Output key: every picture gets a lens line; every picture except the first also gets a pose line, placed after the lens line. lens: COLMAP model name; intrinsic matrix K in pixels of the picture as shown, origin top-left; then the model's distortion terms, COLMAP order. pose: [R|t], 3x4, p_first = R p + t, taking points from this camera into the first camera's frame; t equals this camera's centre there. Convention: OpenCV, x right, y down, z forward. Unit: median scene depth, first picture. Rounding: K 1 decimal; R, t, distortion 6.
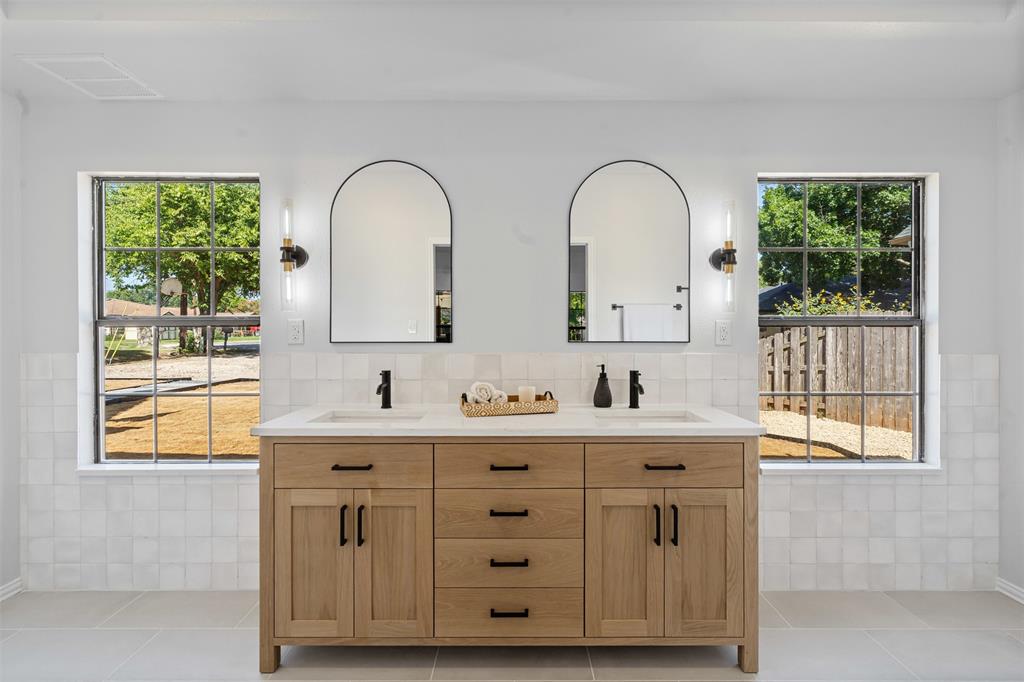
lens RADIAL K [[470.8, 0, 518.2], [0, 470.8, 333.3], [0, 0, 1]] dist [-0.001336, 0.000505]
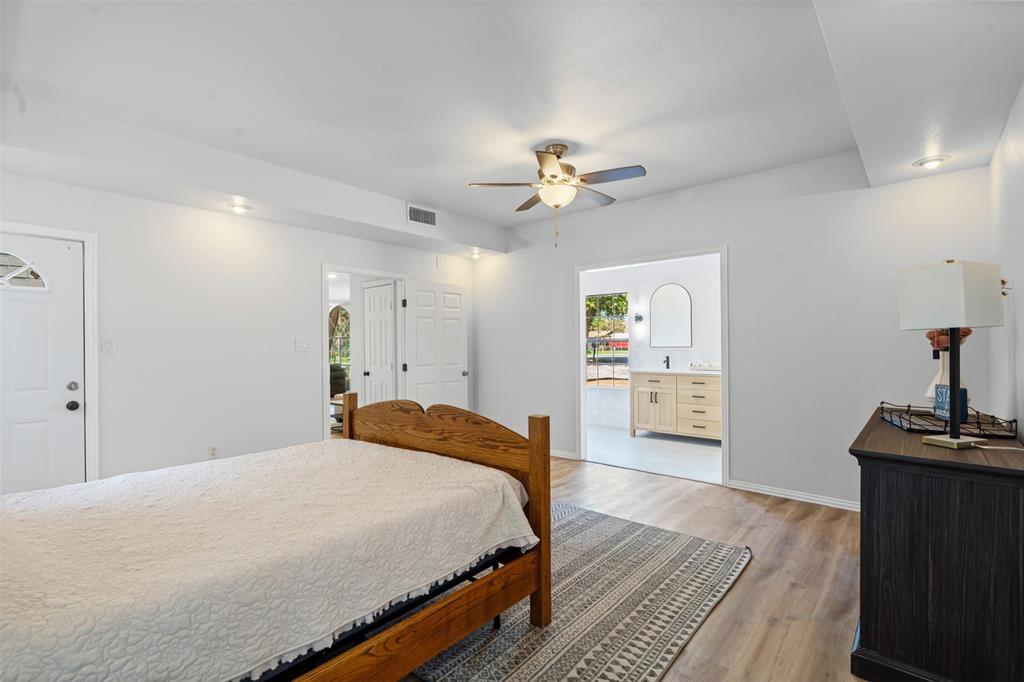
lens RADIAL K [[470.8, 0, 515.9], [0, 470.8, 344.7], [0, 0, 1]] dist [-0.001336, 0.000505]
pose [[0.758244, -0.006020, -0.651943, 0.932841], [0.000009, 0.999957, -0.009222, 0.036851], [0.651971, 0.006986, 0.758212, -1.881804]]
